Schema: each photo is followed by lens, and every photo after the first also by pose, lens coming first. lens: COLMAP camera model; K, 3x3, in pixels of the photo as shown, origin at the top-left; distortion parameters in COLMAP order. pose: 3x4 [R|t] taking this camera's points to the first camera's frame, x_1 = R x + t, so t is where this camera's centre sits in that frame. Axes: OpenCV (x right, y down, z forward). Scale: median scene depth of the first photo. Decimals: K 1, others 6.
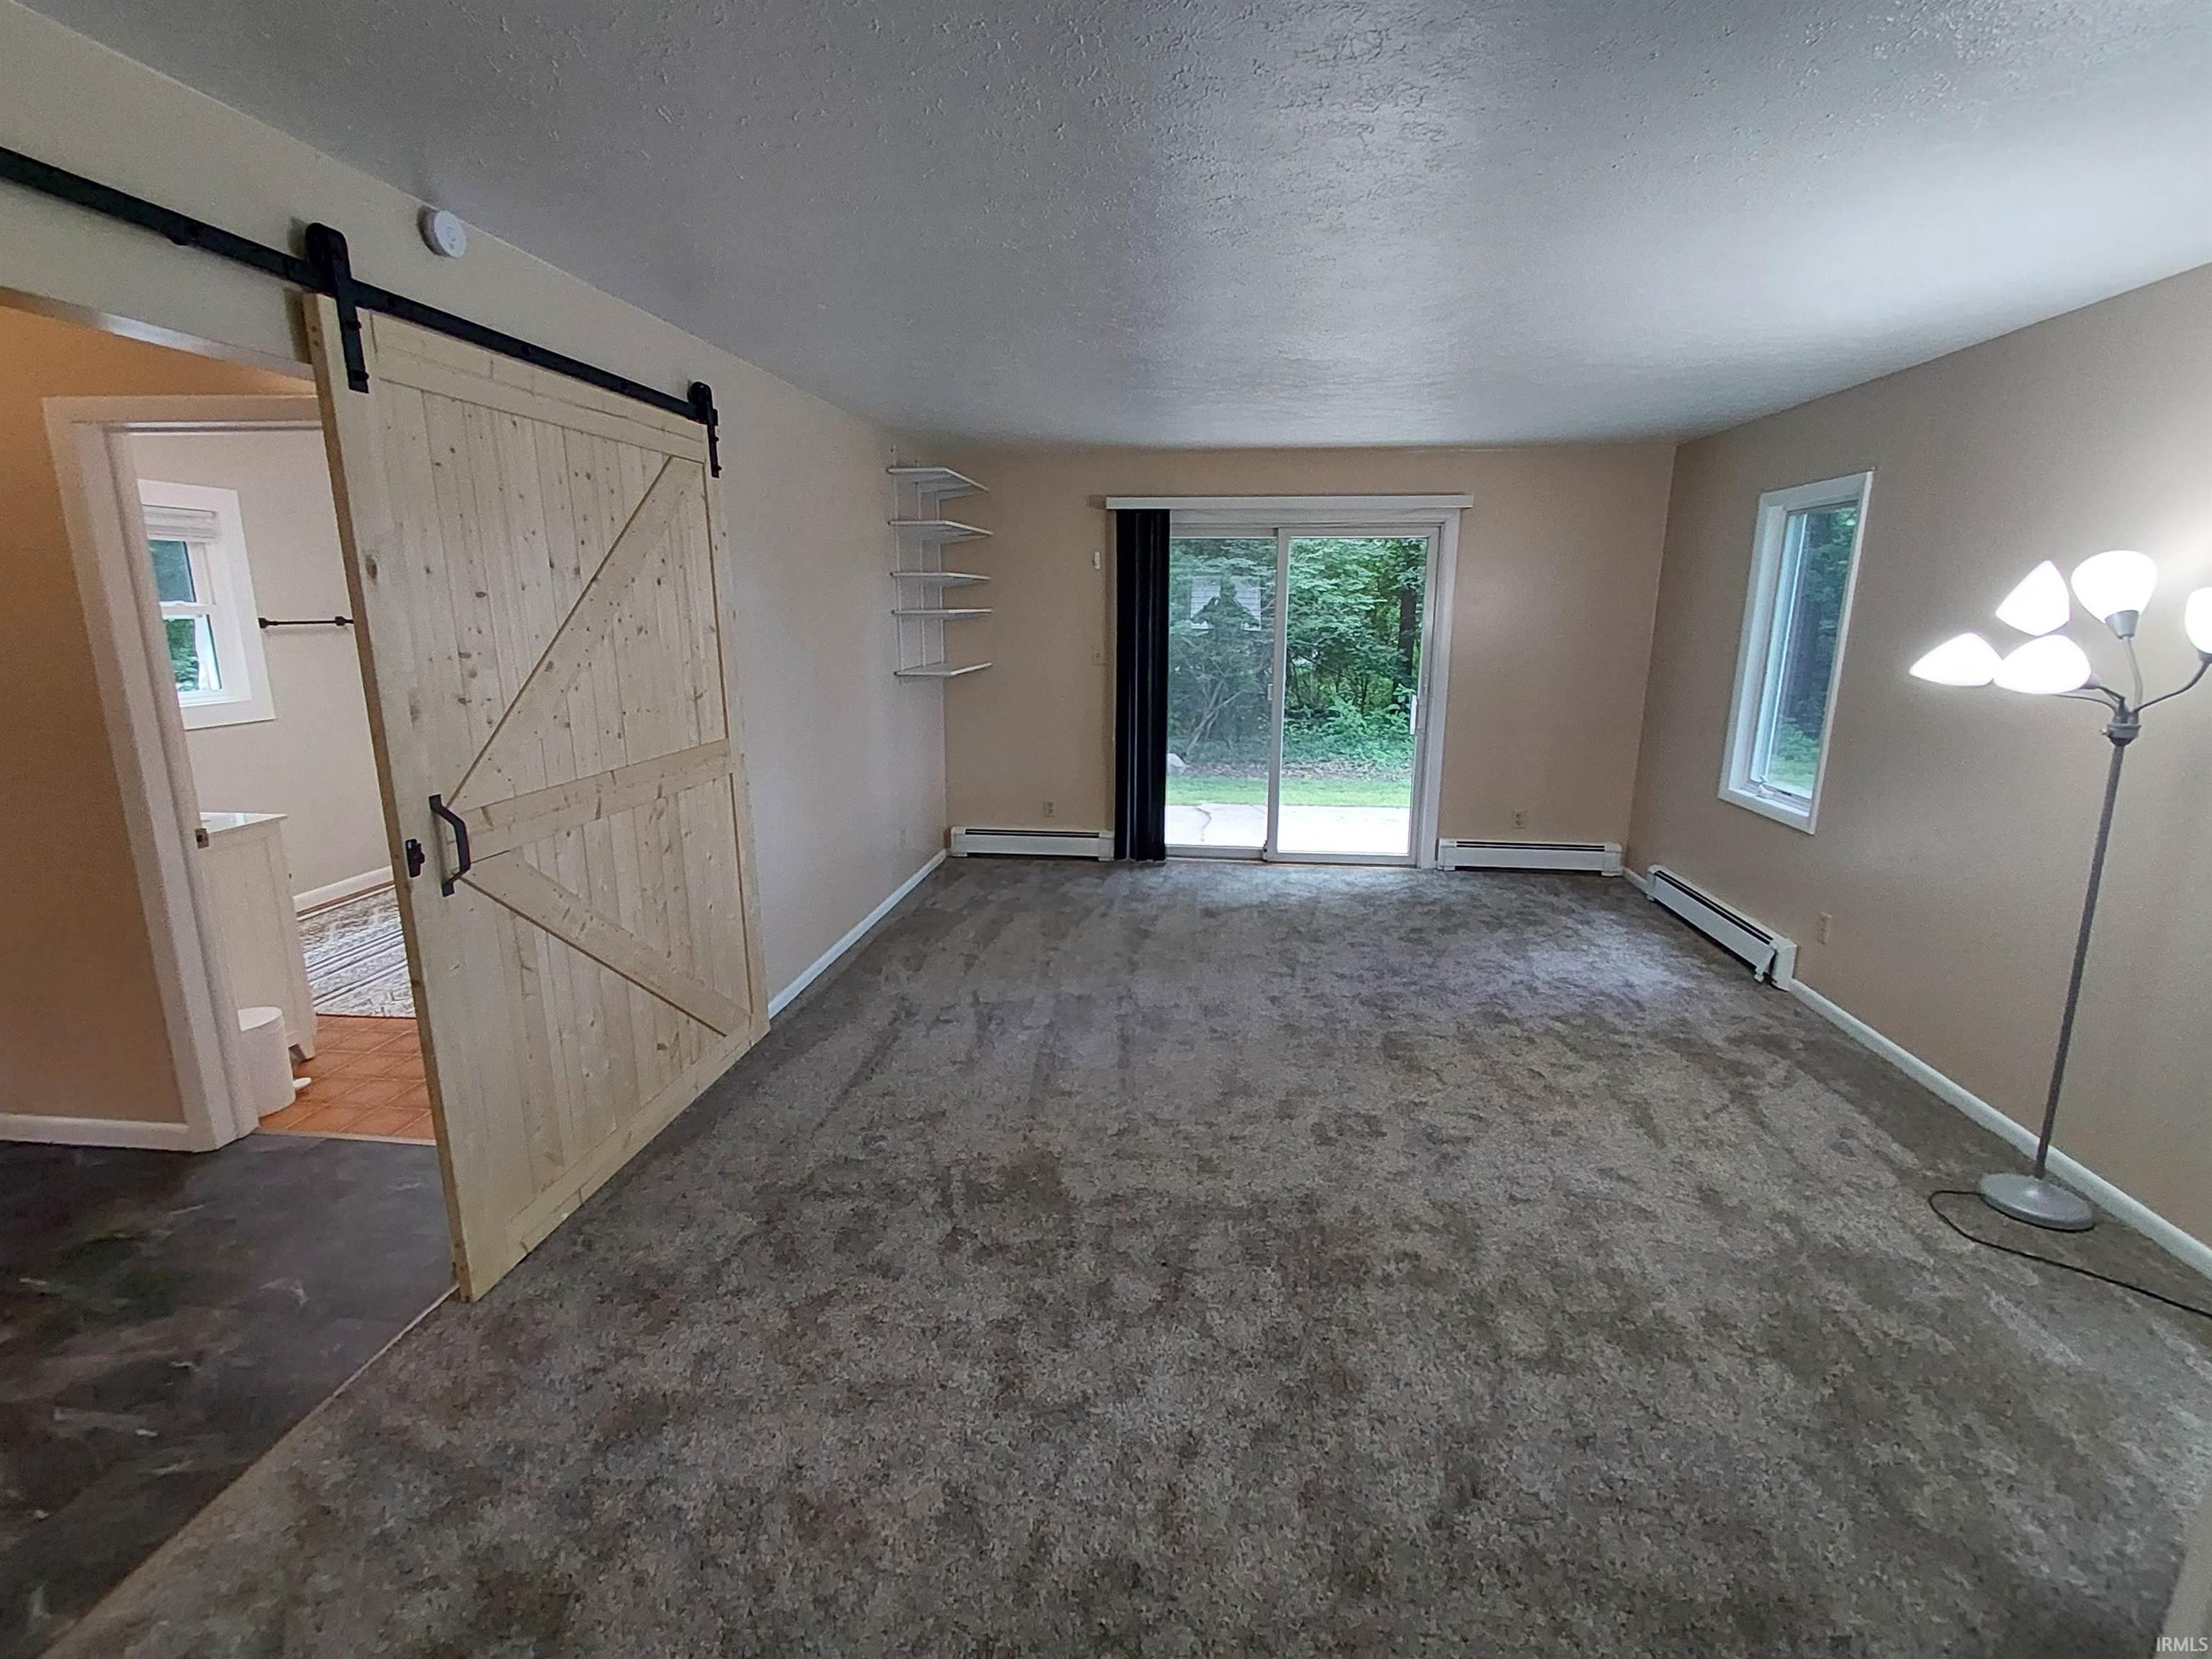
lens RADIAL K [[1004.0, 0, 1104.8], [0, 1004.0, 830.3], [0, 0, 1]] dist [0.010144, -0.003400]
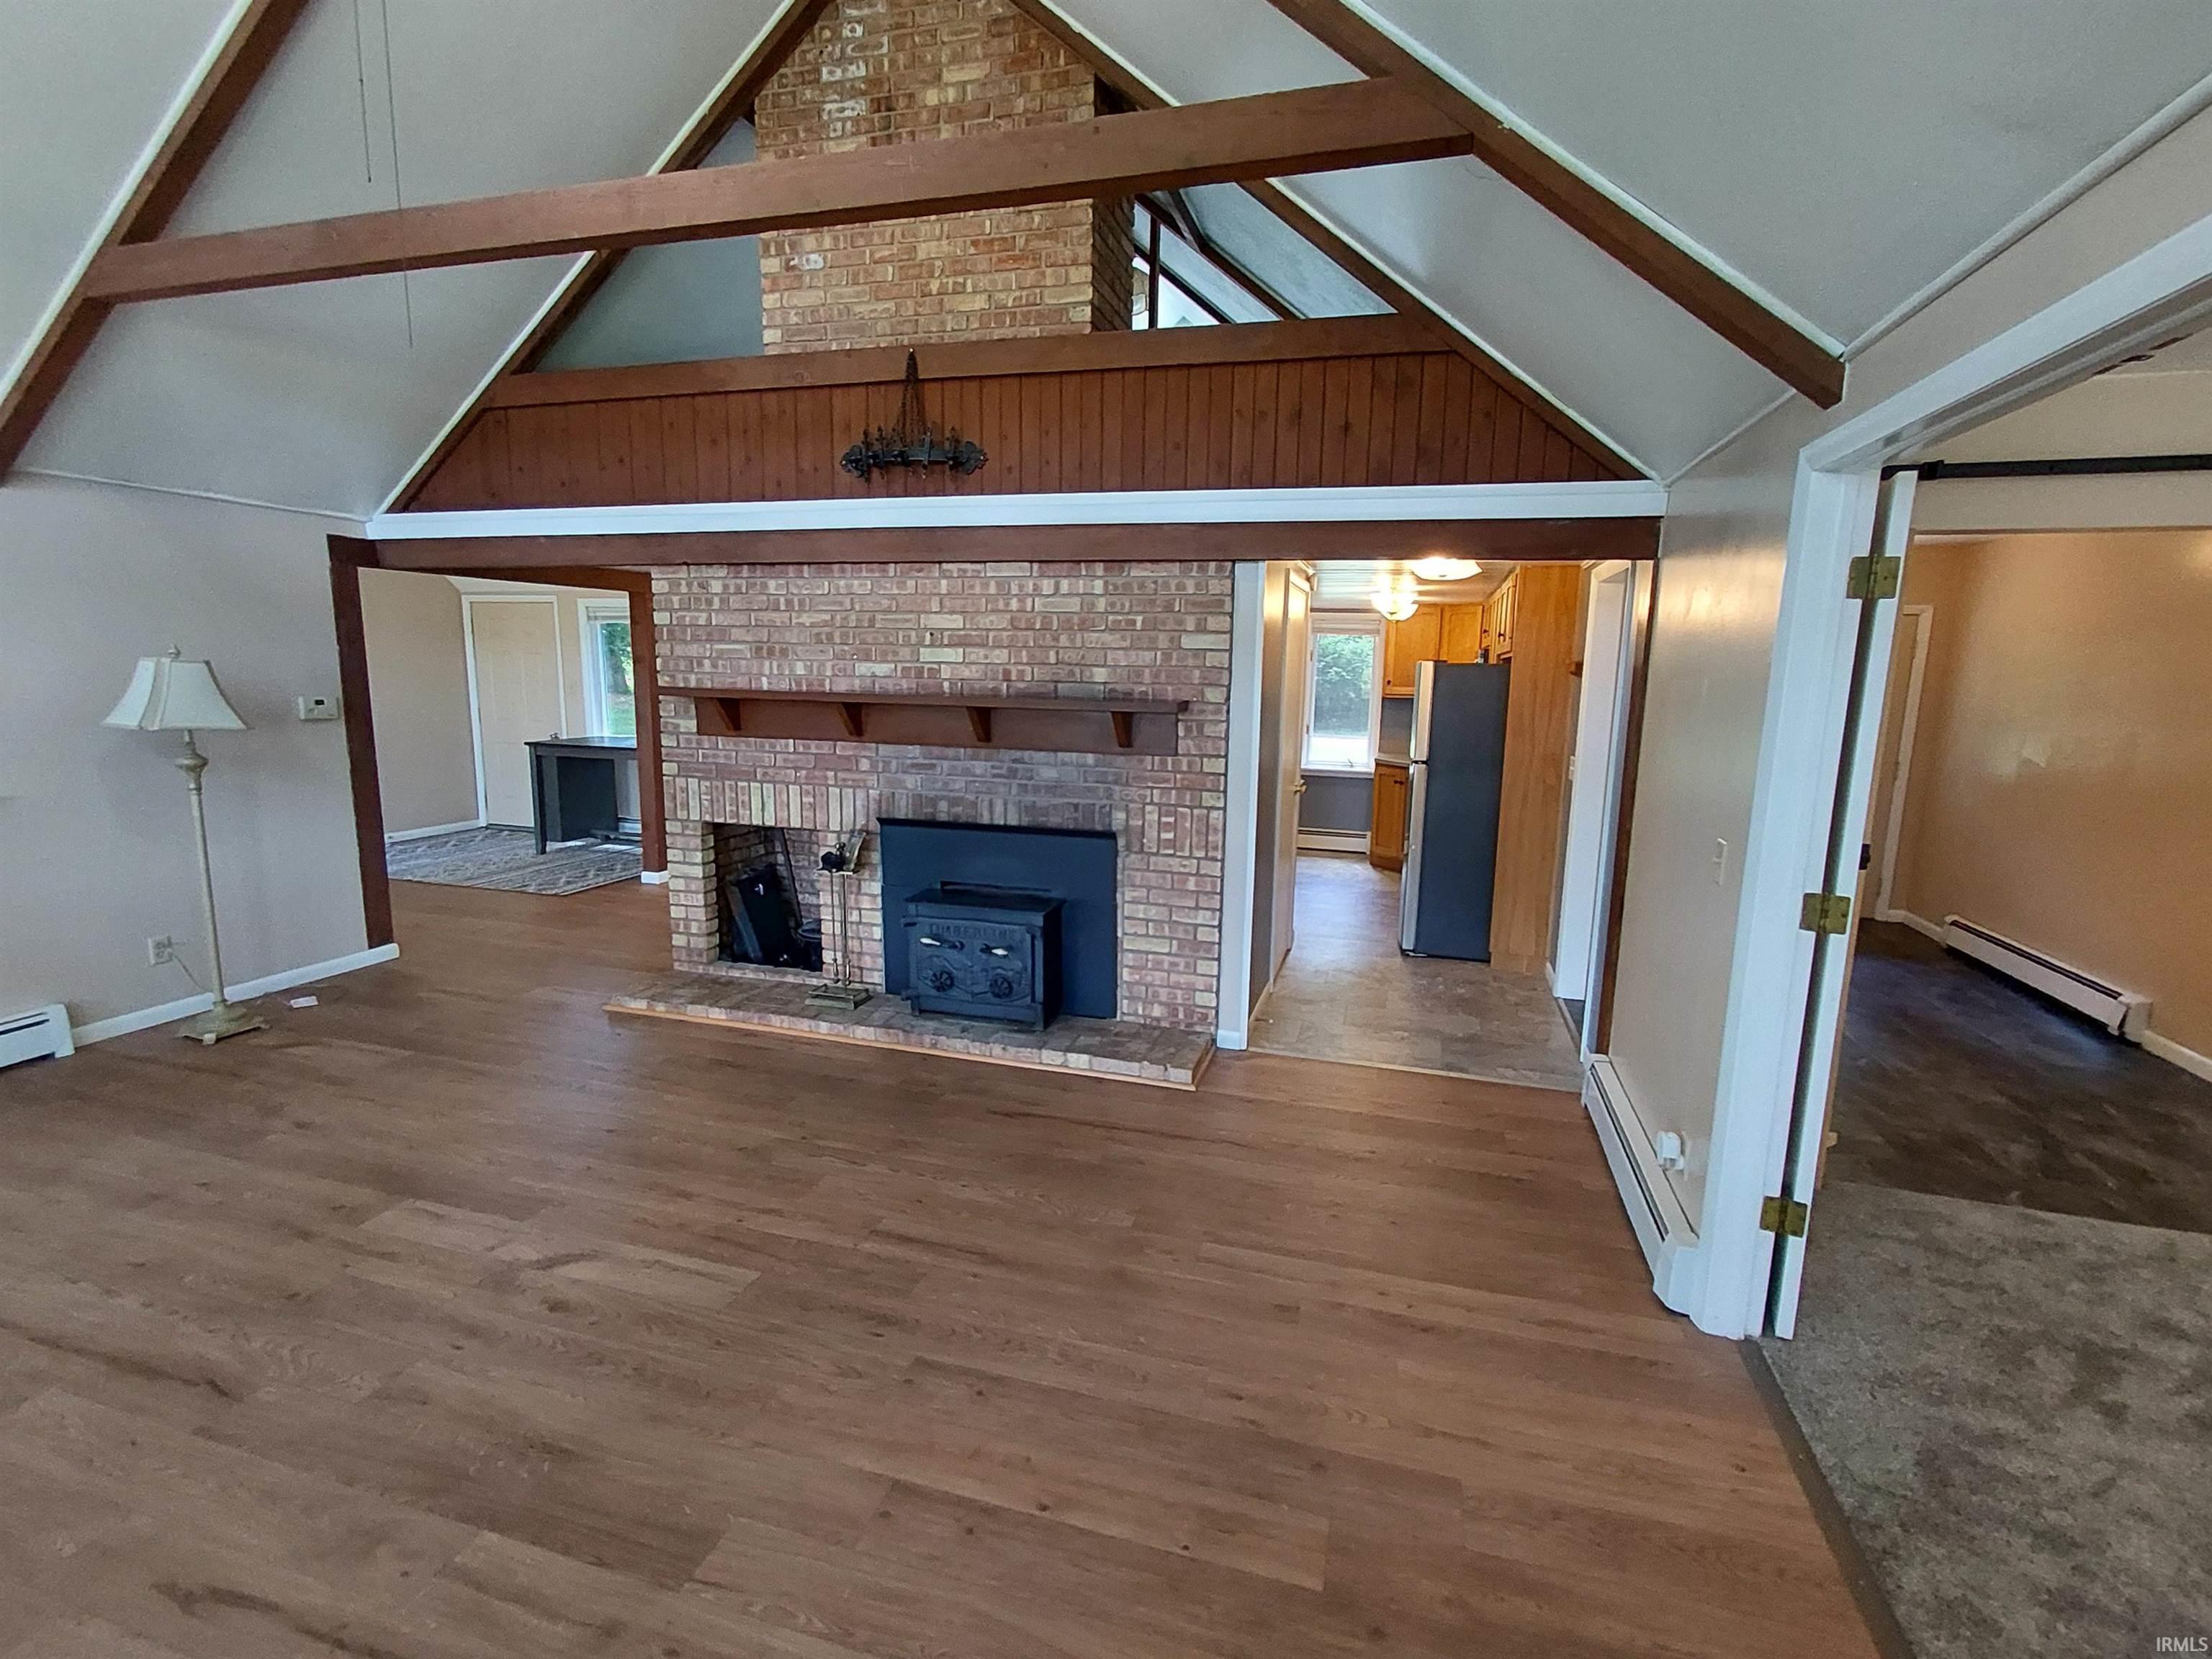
lens RADIAL K [[1004.0, 0, 1119.8], [0, 1004.0, 820.6], [0, 0, 1]] dist [0.010144, -0.003400]
pose [[-0.173216, 0.149530, -0.973467, 0.379825], [-0.233827, 0.953903, 0.188131, 0.042786], [0.956724, 0.260210, -0.130267, -0.218208]]
